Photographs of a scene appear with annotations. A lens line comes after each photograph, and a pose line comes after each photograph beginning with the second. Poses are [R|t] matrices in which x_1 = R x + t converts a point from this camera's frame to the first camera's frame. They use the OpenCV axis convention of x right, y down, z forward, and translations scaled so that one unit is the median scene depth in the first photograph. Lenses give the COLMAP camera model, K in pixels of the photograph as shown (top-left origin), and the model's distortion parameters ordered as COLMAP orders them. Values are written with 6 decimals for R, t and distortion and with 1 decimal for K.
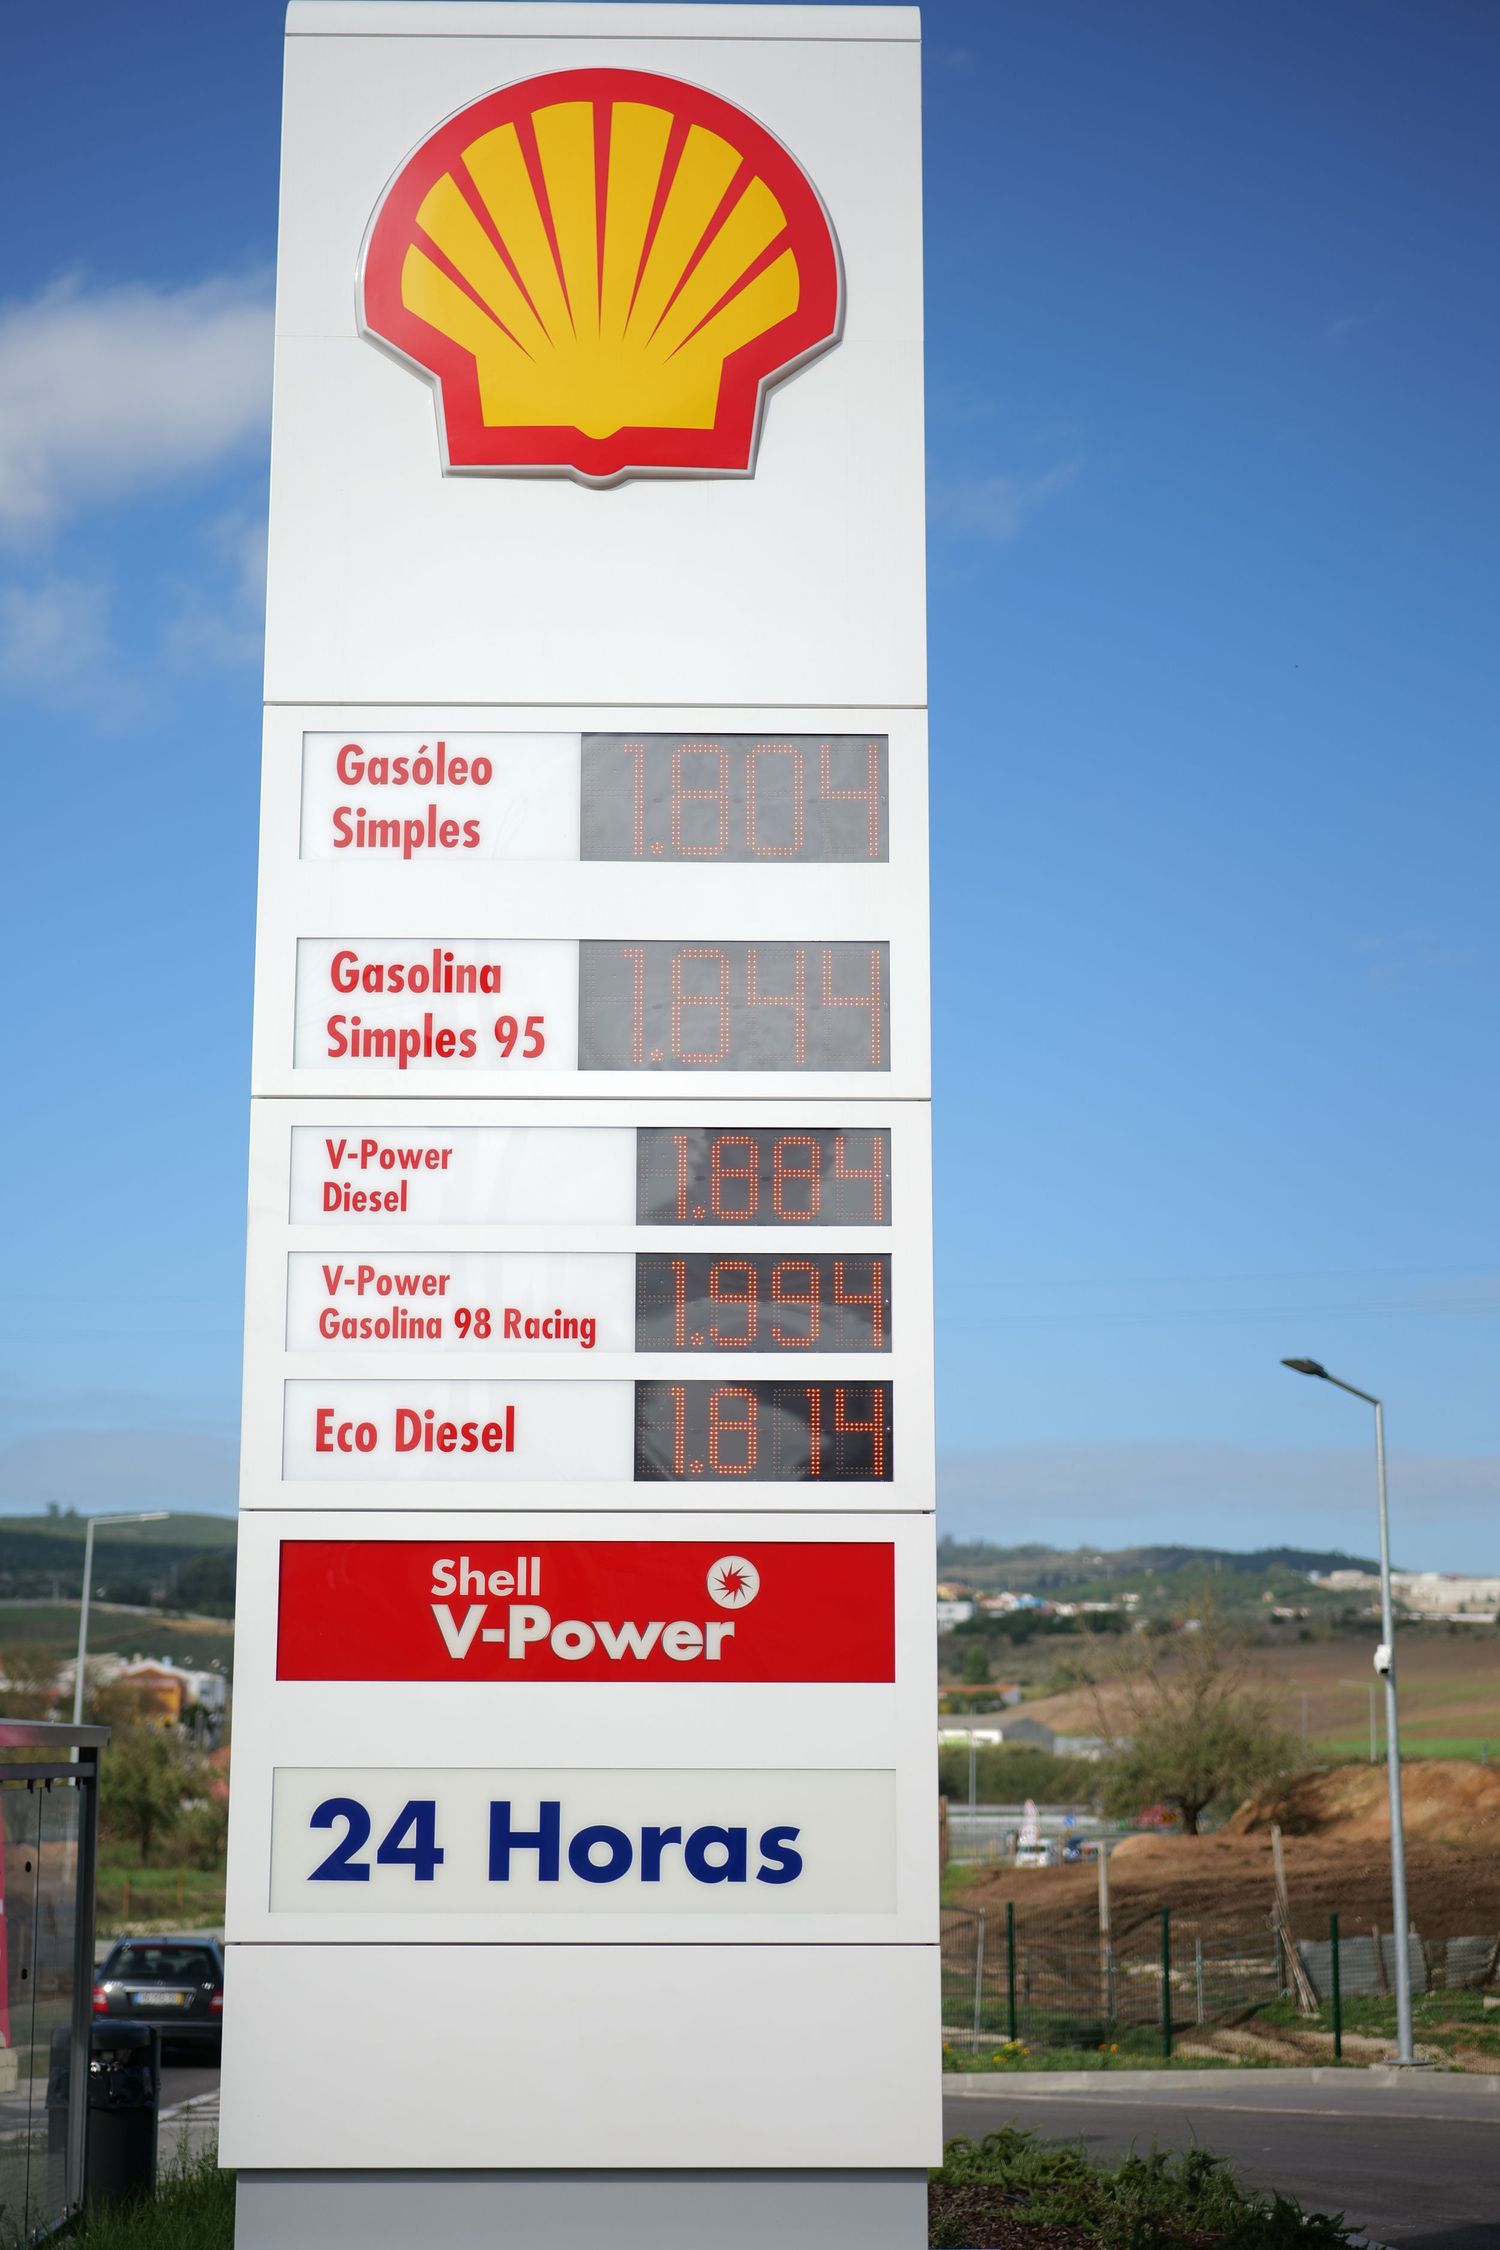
lens RADIAL K [[3305.7, 0, 750.0], [0, 3305.7, 1125.0], [0, 0, 1]] dist [0.014624, 0.043387]
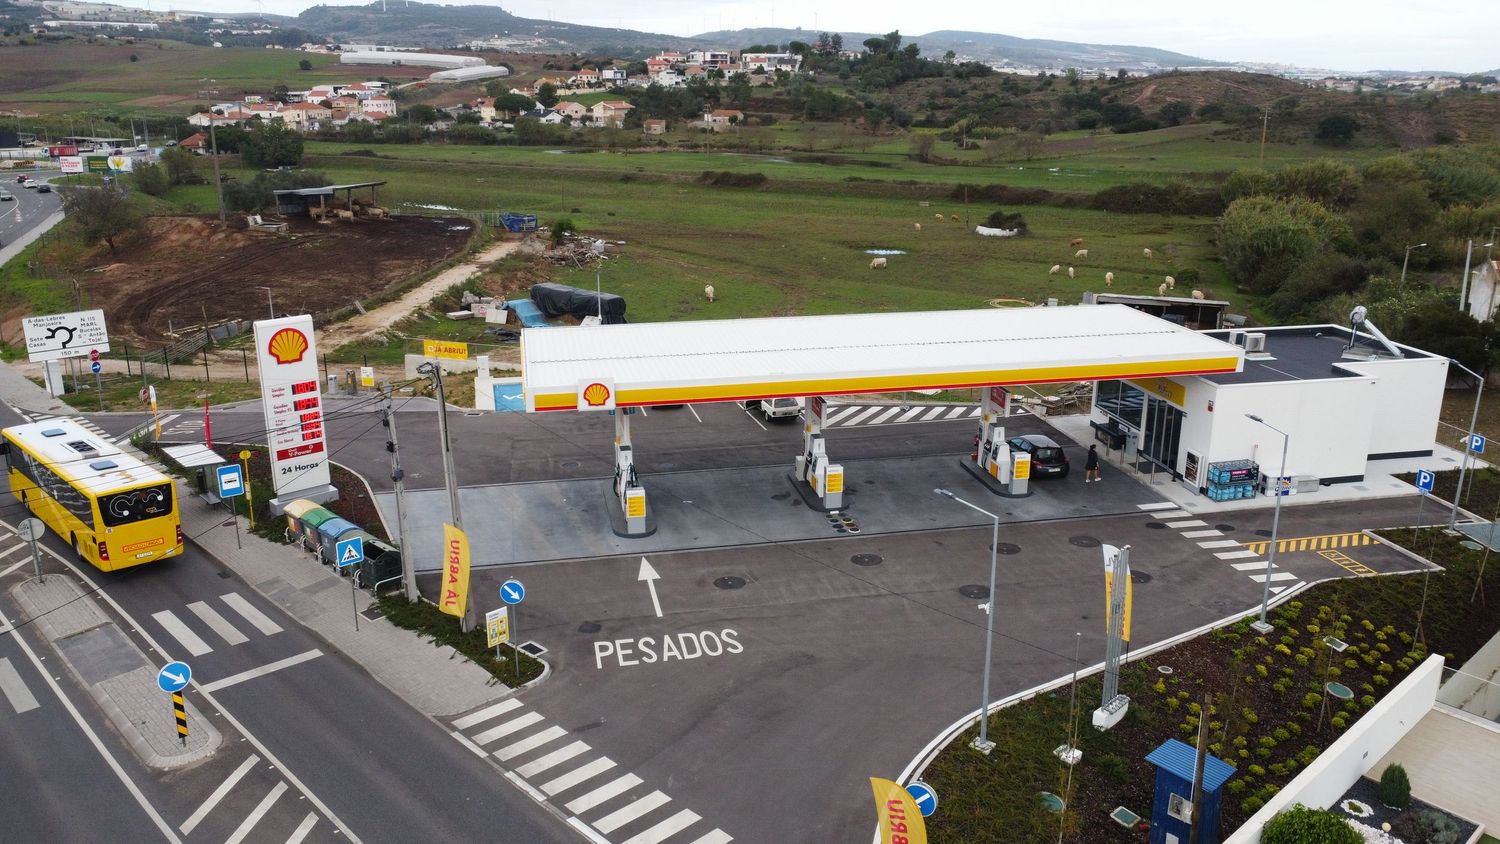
lens RADIAL K [[1106.0, 0, 750.0], [0, 1106.0, 422.0], [0, 0, 1]] dist [-0.000371, -0.001883]
pose [[0.748156, -0.189663, 0.635838, -1.484688], [-0.128570, 0.898676, 0.419346, -2.032037], [-0.650947, -0.395486, 0.647965, -2.977041]]
